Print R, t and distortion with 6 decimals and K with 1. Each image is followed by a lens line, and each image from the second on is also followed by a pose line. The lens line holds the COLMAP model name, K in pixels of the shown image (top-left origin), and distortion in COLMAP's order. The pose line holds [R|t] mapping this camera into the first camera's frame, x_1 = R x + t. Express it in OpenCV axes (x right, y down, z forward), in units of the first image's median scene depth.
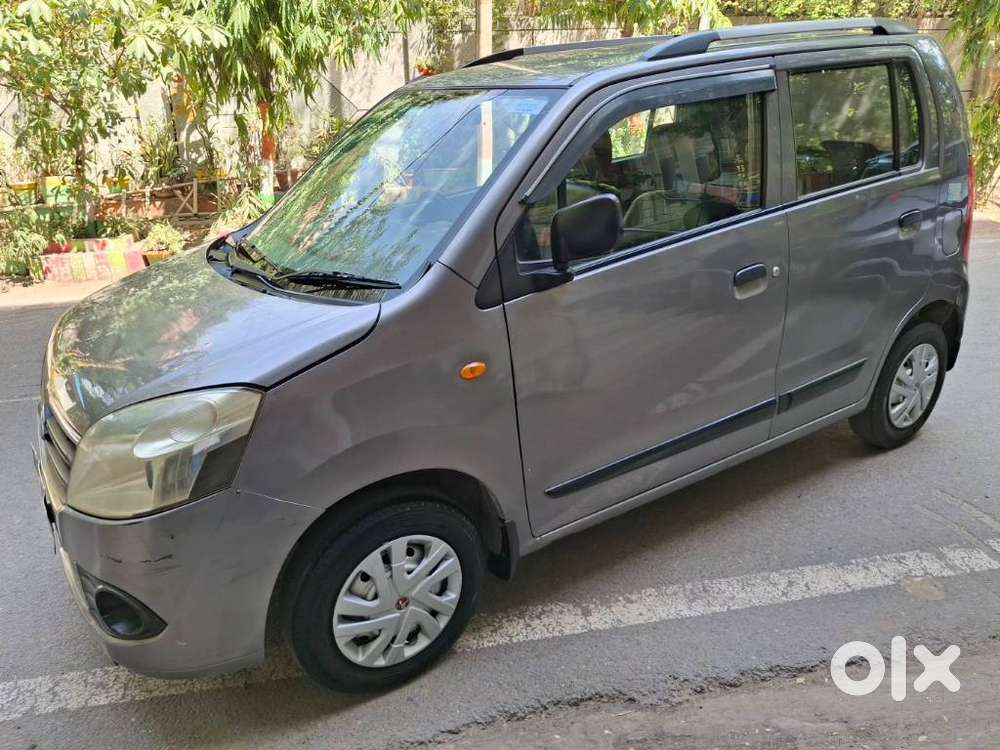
lens RADIAL K [[743.5, 0, 490.3], [0, 743.5, 369.4], [0, 0, 1]] dist [0.018984, -0.044535]
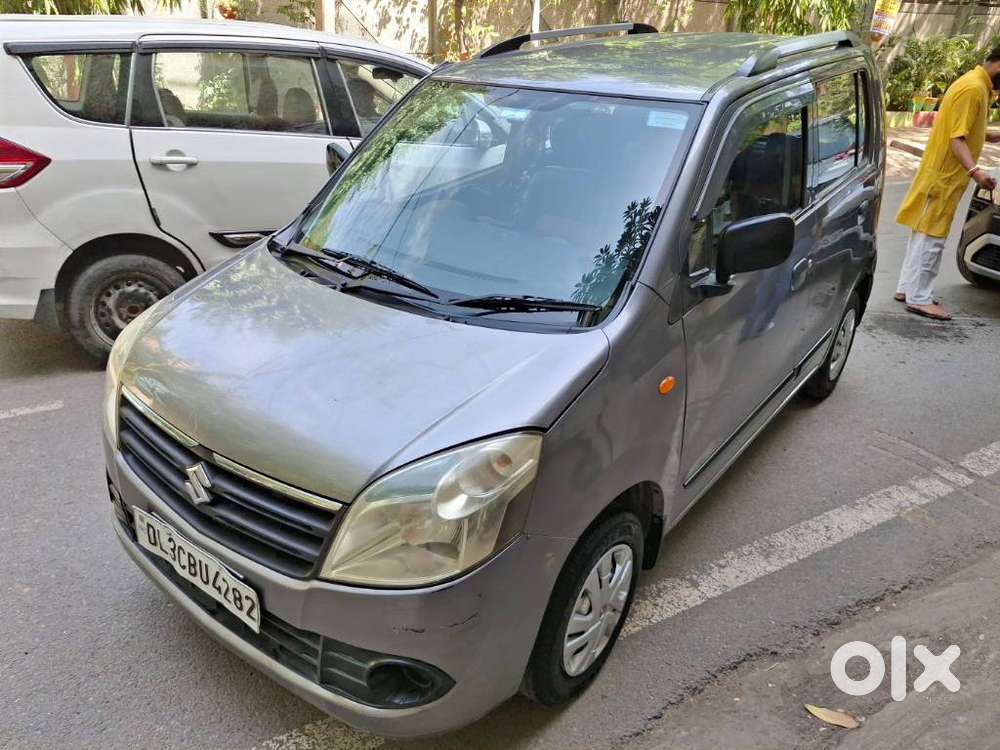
lens RADIAL K [[743.5, 0, 489.5], [0, 743.5, 378.2], [0, 0, 1]] dist [0.018984, -0.044535]
pose [[0.943886, -0.089603, 0.317883, -0.539397], [0.063462, 0.993764, 0.091679, -0.109066], [-0.324116, -0.066362, 0.943687, 0.083439]]
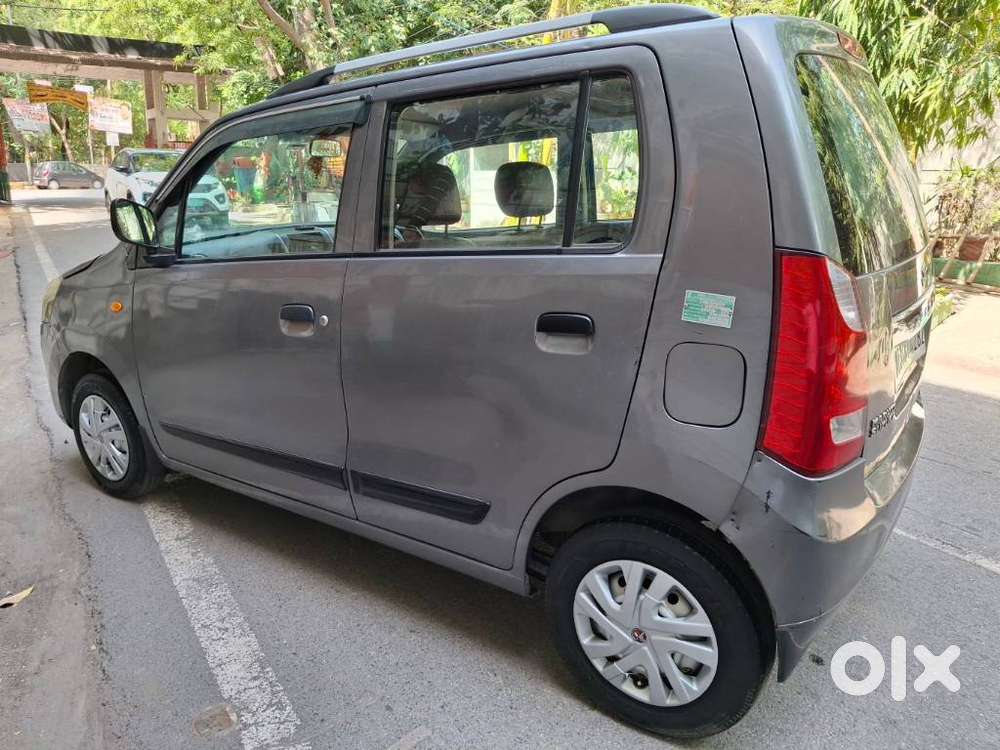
lens RADIAL K [[743.5, 0, 495.9], [0, 743.5, 380.0], [0, 0, 1]] dist [0.018984, -0.044535]
pose [[0.373780, 0.281149, -0.883880, 1.514450], [-0.332529, 0.930224, 0.155269, -0.324448], [0.865860, 0.235879, 0.441189, 0.943601]]
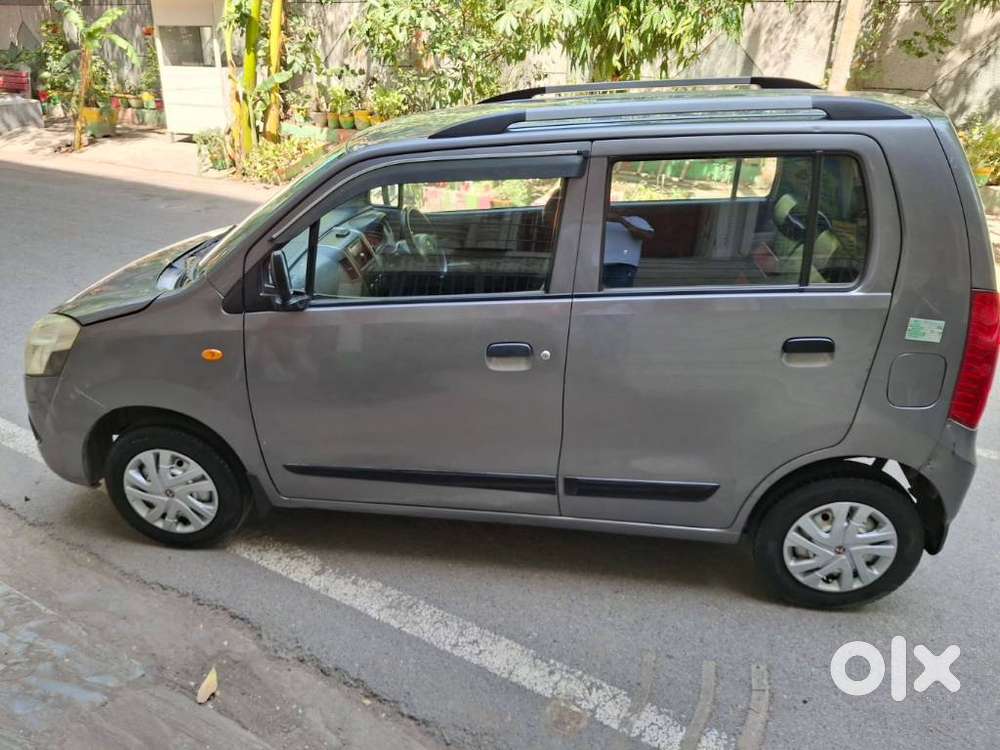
lens RADIAL K [[743.5, 0, 489.9], [0, 743.5, 366.8], [0, 0, 1]] dist [0.018984, -0.044535]
pose [[0.758056, 0.302661, -0.577708, 1.068385], [-0.260771, 0.952570, 0.156873, -0.299320], [0.597787, 0.031731, 0.801027, 0.184925]]
